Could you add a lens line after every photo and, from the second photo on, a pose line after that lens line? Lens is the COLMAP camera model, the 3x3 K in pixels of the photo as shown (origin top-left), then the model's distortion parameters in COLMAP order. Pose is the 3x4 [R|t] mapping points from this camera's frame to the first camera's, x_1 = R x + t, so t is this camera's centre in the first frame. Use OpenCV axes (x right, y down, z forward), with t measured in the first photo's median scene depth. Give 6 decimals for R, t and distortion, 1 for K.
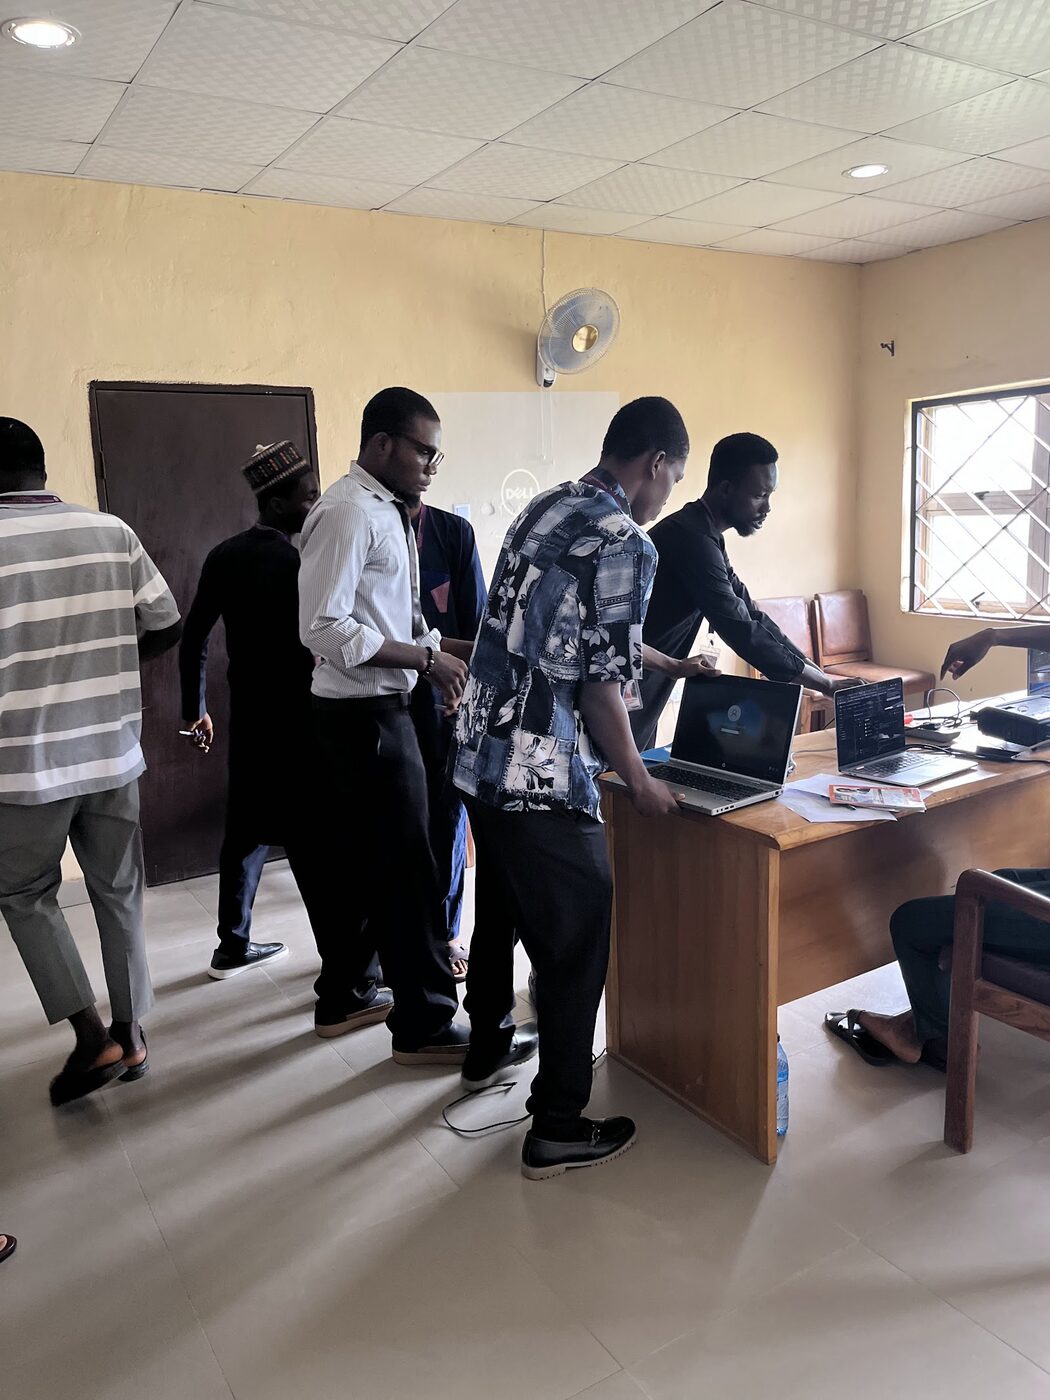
lens RADIAL K [[1132.9, 0, 518.3], [0, 1132.9, 691.1], [0, 0, 1]] dist [-0.073254, 0.530063]
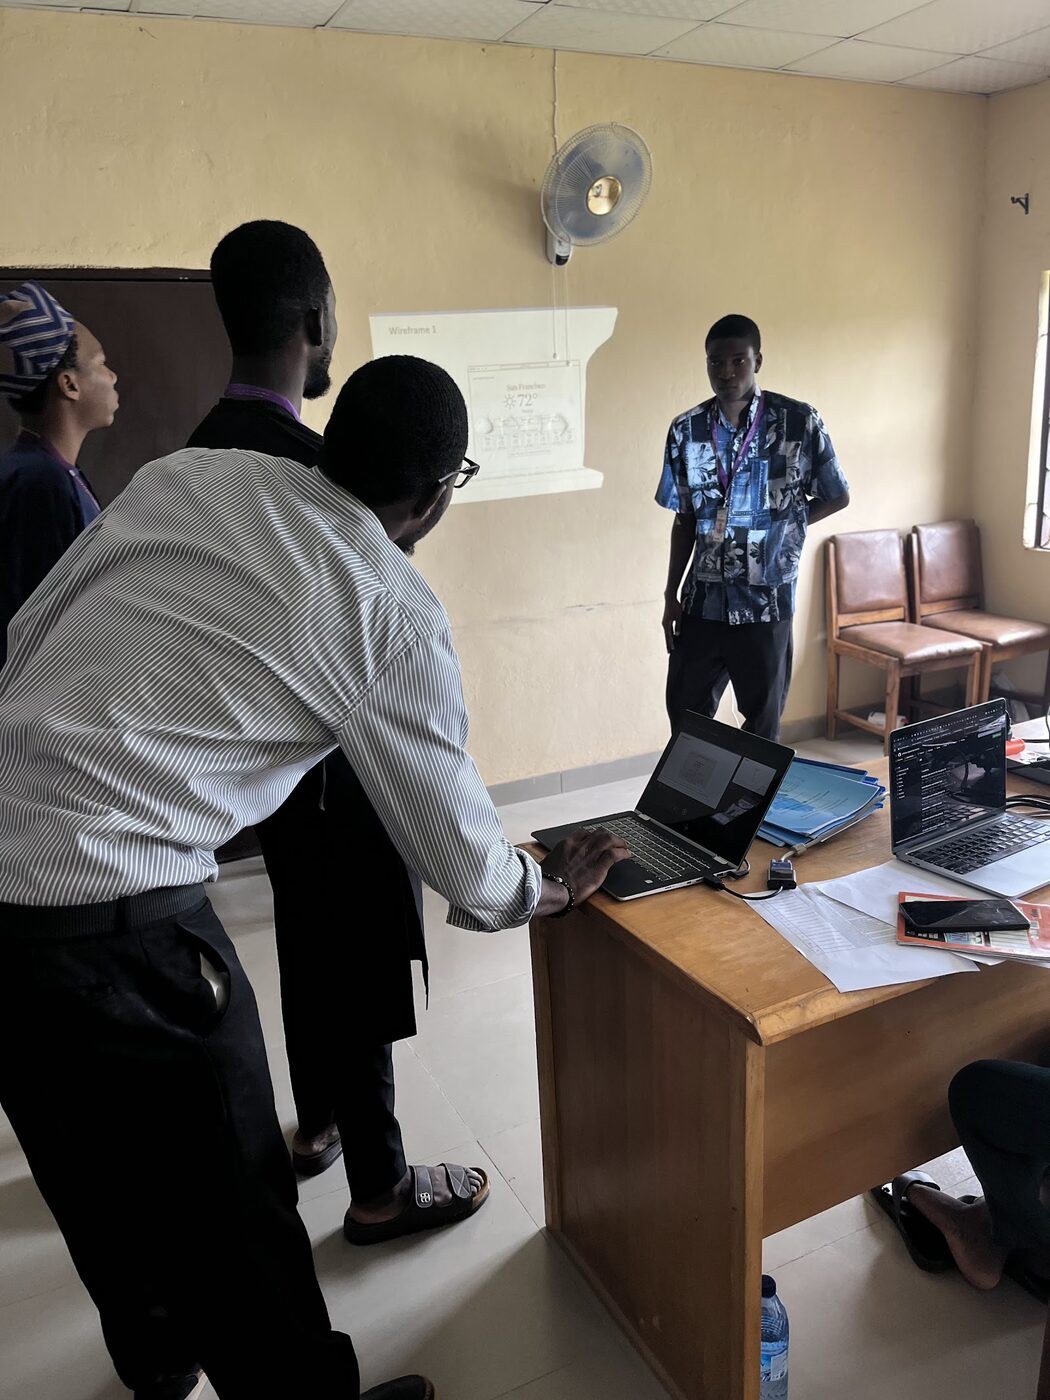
lens RADIAL K [[1091.3, 0, 525.0], [0, 1091.3, 700.0], [0, 0, 1]] dist [0.059916, -0.055552]
pose [[0.994776, 0.013290, -0.101216, 0.075472], [-0.003407, 0.995259, 0.097203, -0.041395], [0.102027, -0.096350, 0.990105, 0.203041]]
